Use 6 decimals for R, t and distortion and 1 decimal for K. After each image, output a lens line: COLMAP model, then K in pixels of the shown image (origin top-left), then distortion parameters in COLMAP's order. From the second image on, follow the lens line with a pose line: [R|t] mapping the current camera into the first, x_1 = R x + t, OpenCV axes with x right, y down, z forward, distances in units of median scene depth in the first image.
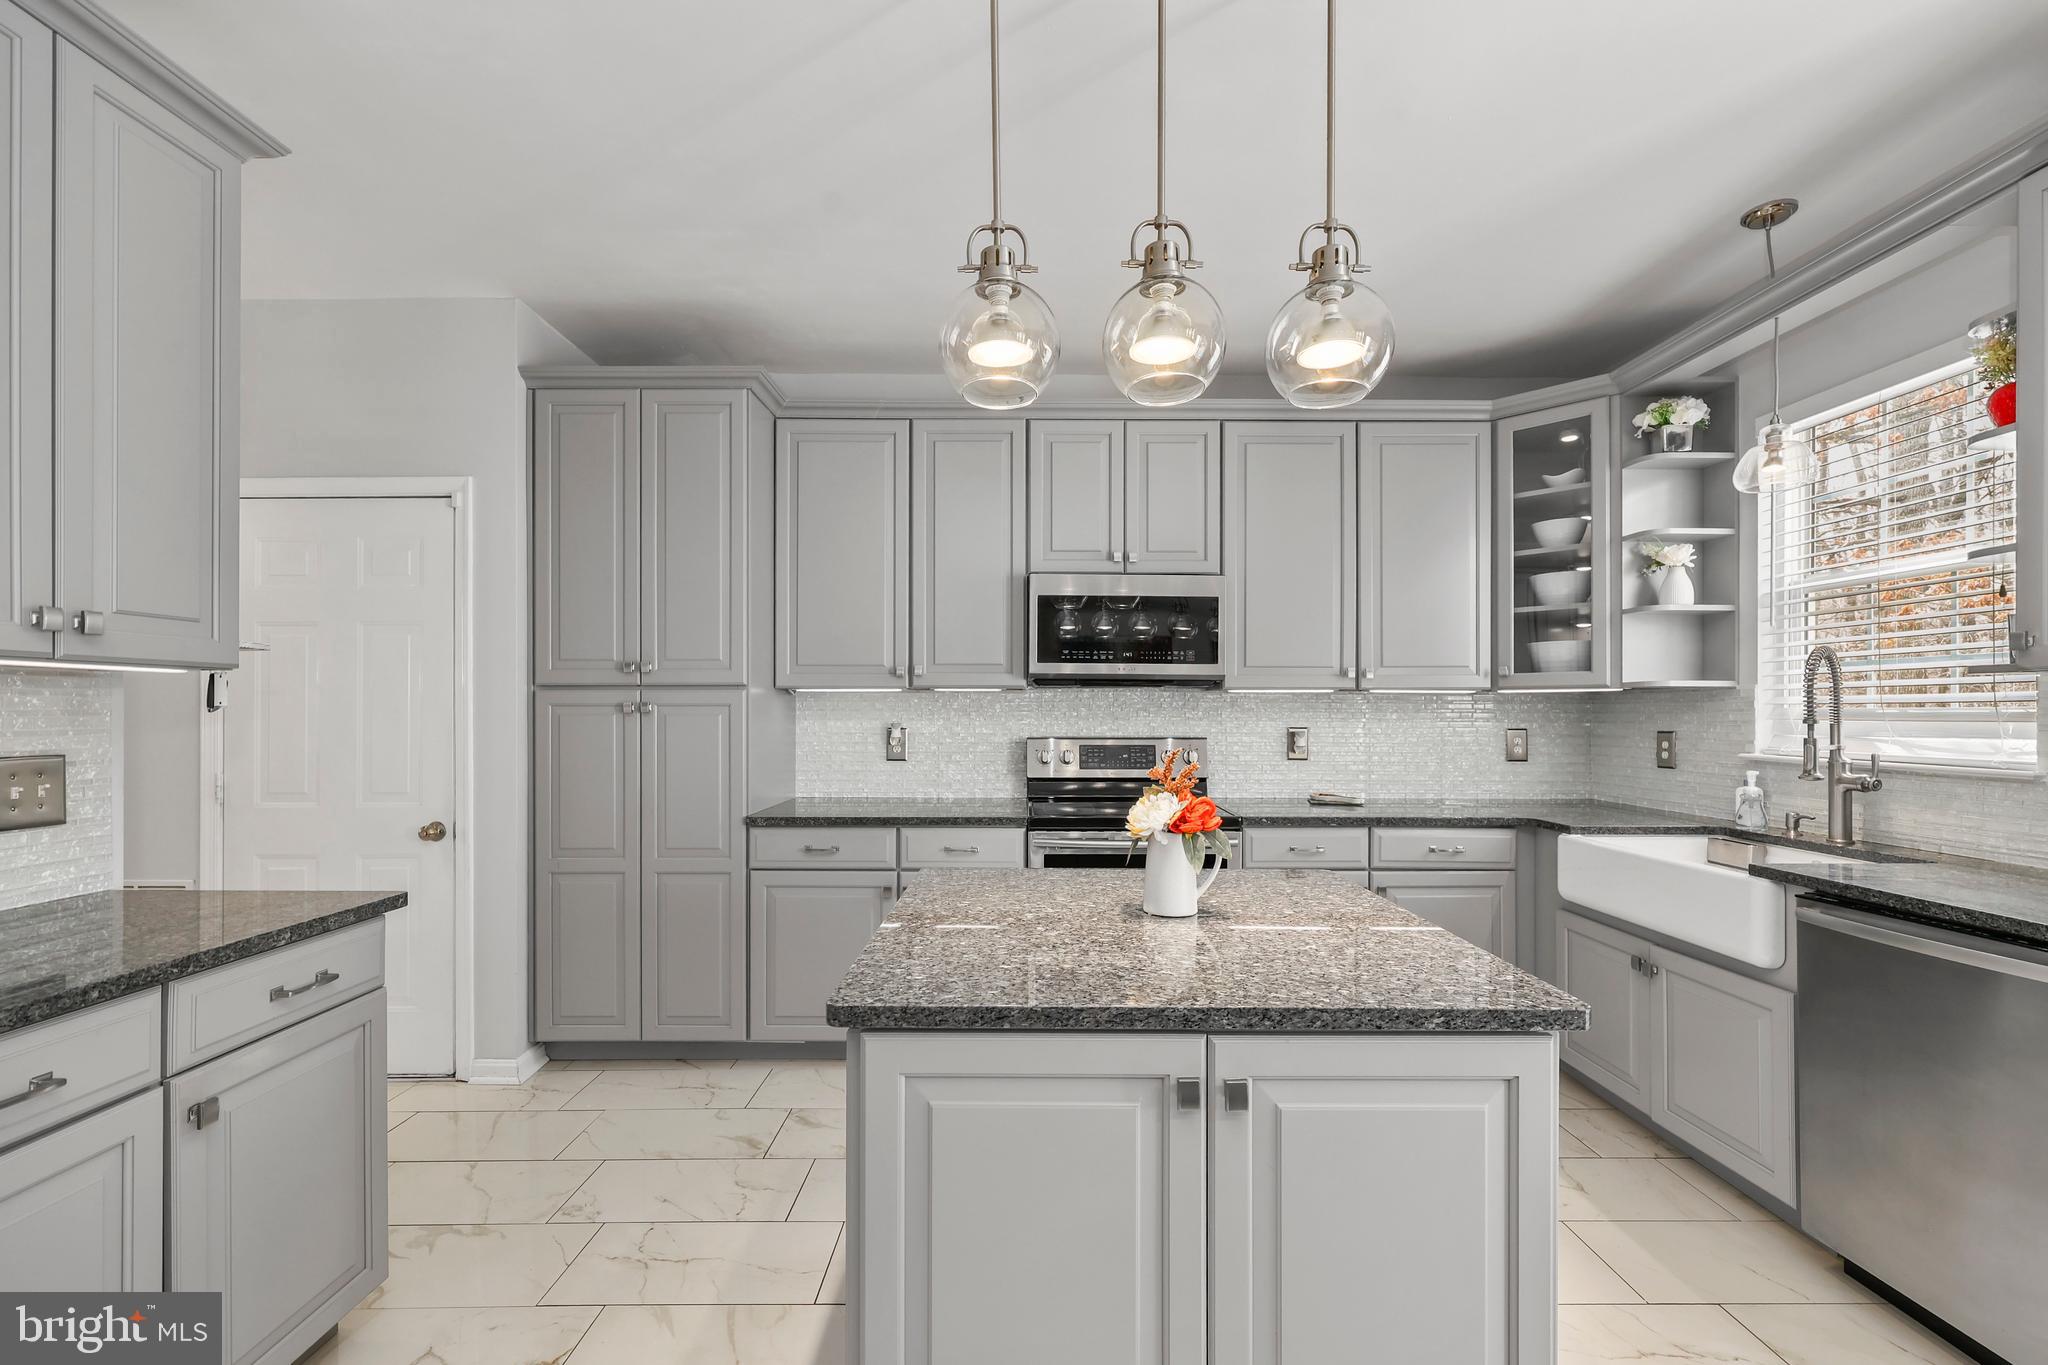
lens RADIAL K [[834.9, 0, 1036.5], [0, 834.9, 719.3], [0, 0, 1]] dist [0.001698, -0.000927]
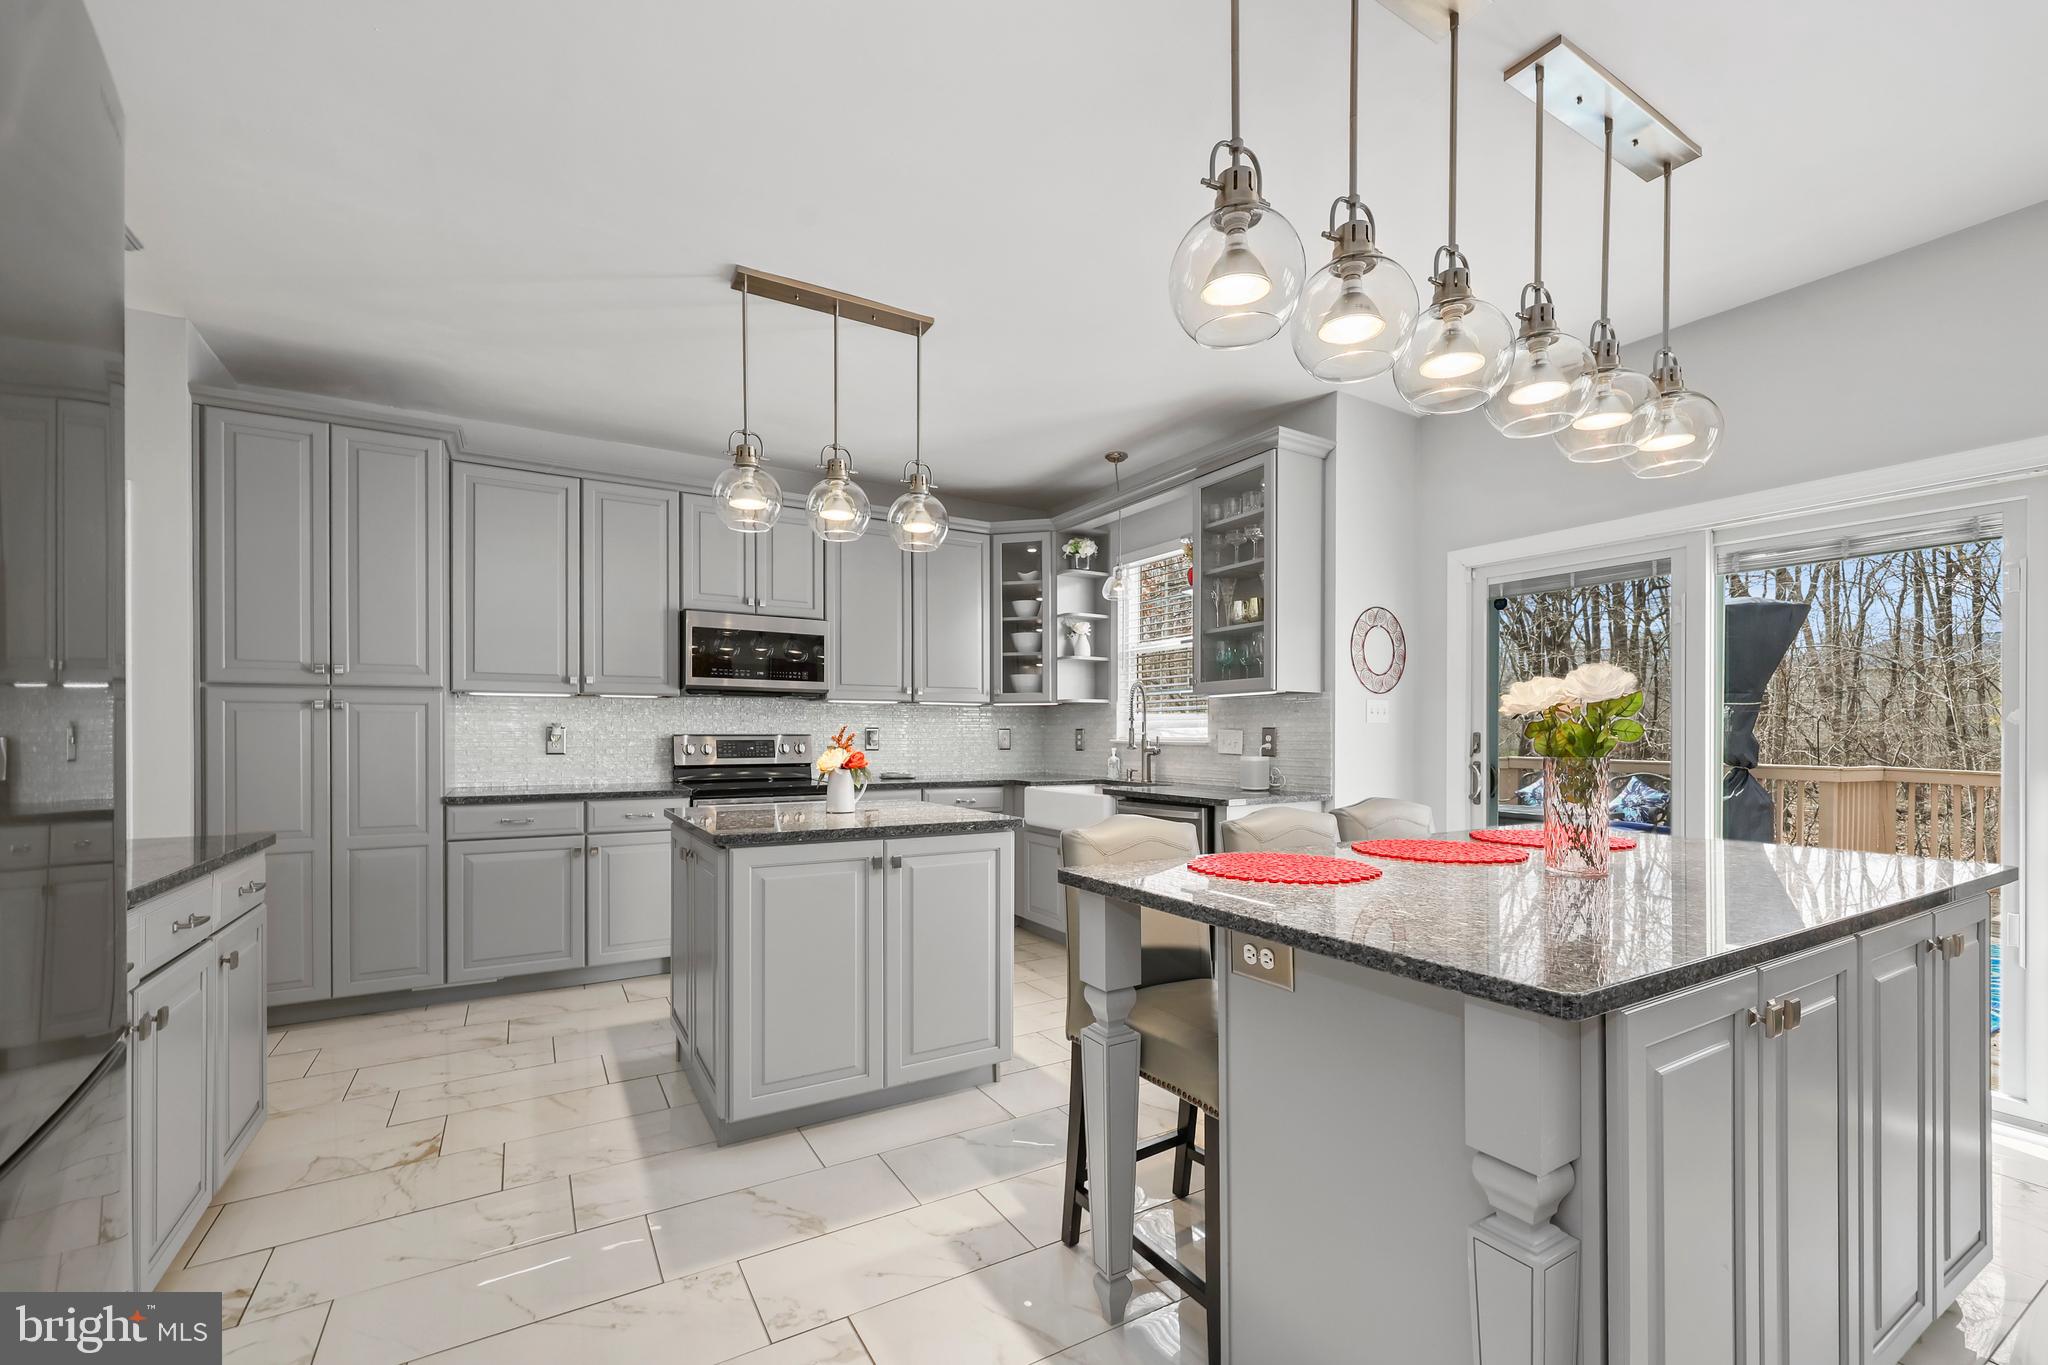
lens RADIAL K [[834.9, 0, 1003.0], [0, 834.9, 724.9], [0, 0, 1]] dist [0.001698, -0.000927]
pose [[0.871186, 0.005148, 0.490926, -0.233093], [0.003588, 0.999852, -0.016851, 0.035318], [-0.490940, 0.016442, 0.871038, -0.429738]]
